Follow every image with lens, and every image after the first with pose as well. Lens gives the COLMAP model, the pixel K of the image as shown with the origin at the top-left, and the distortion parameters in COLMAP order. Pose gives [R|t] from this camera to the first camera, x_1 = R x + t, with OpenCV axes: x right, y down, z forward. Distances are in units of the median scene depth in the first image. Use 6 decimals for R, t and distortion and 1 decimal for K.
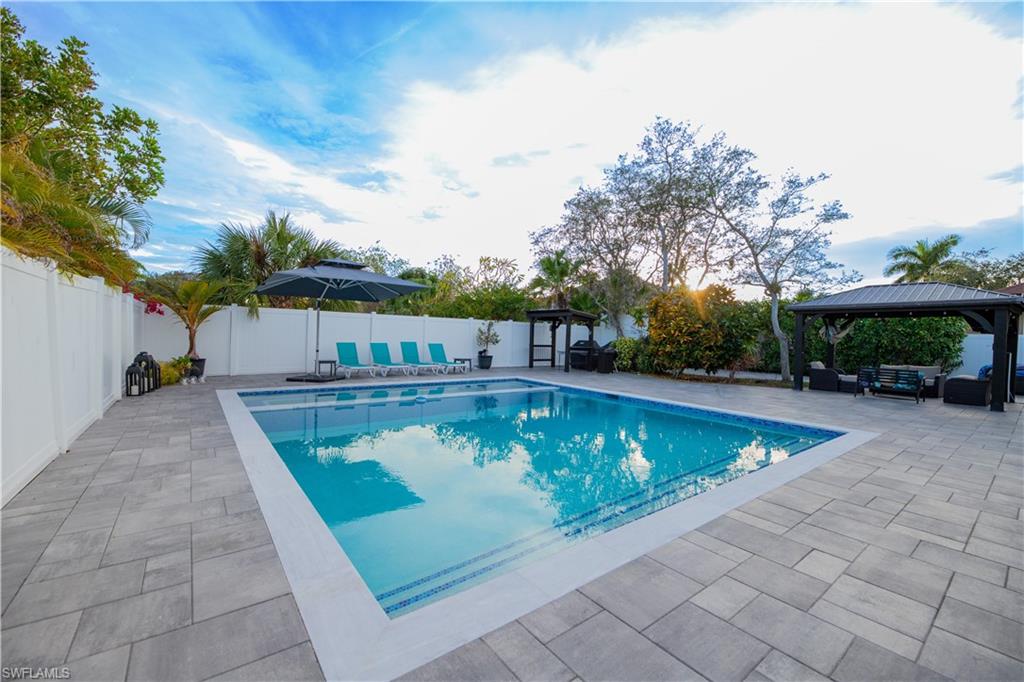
lens RADIAL K [[410.0, 0, 512.0], [0, 410.0, 341.0], [0, 0, 1]] dist [-0.000453, -0.000018]
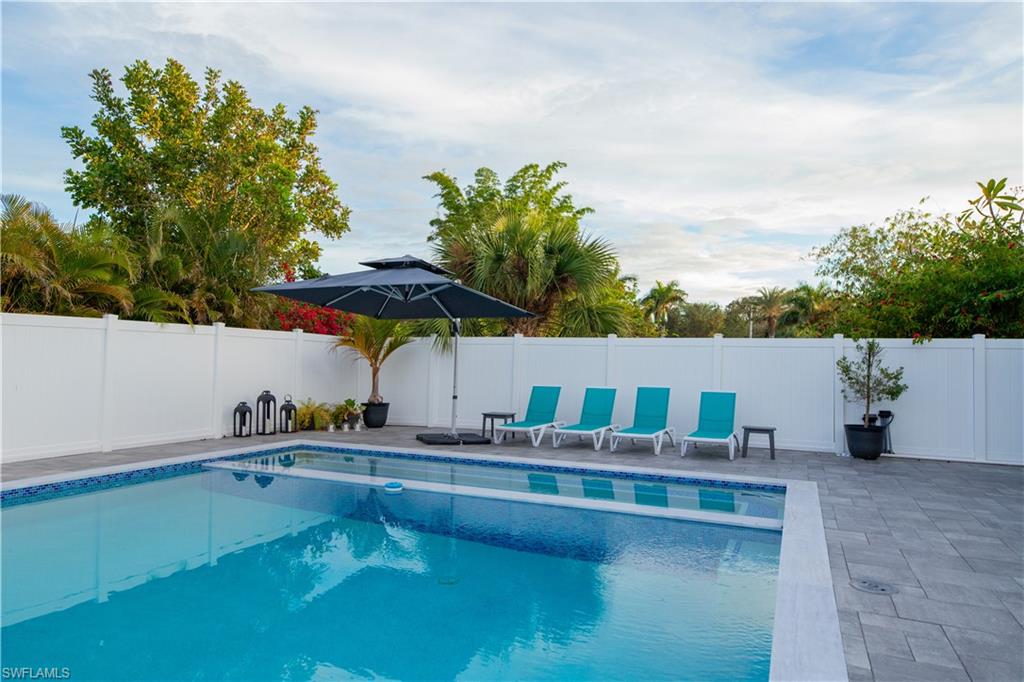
lens RADIAL K [[679.2, 0, 511.1], [0, 679.2, 336.7], [0, 0, 1]] dist [0.025256, -0.000418]
pose [[0.487874, -0.059963, -0.870852, 0.457314], [-0.023048, 0.996405, -0.081520, 0.013607], [0.872610, 0.059843, 0.484739, 0.464471]]
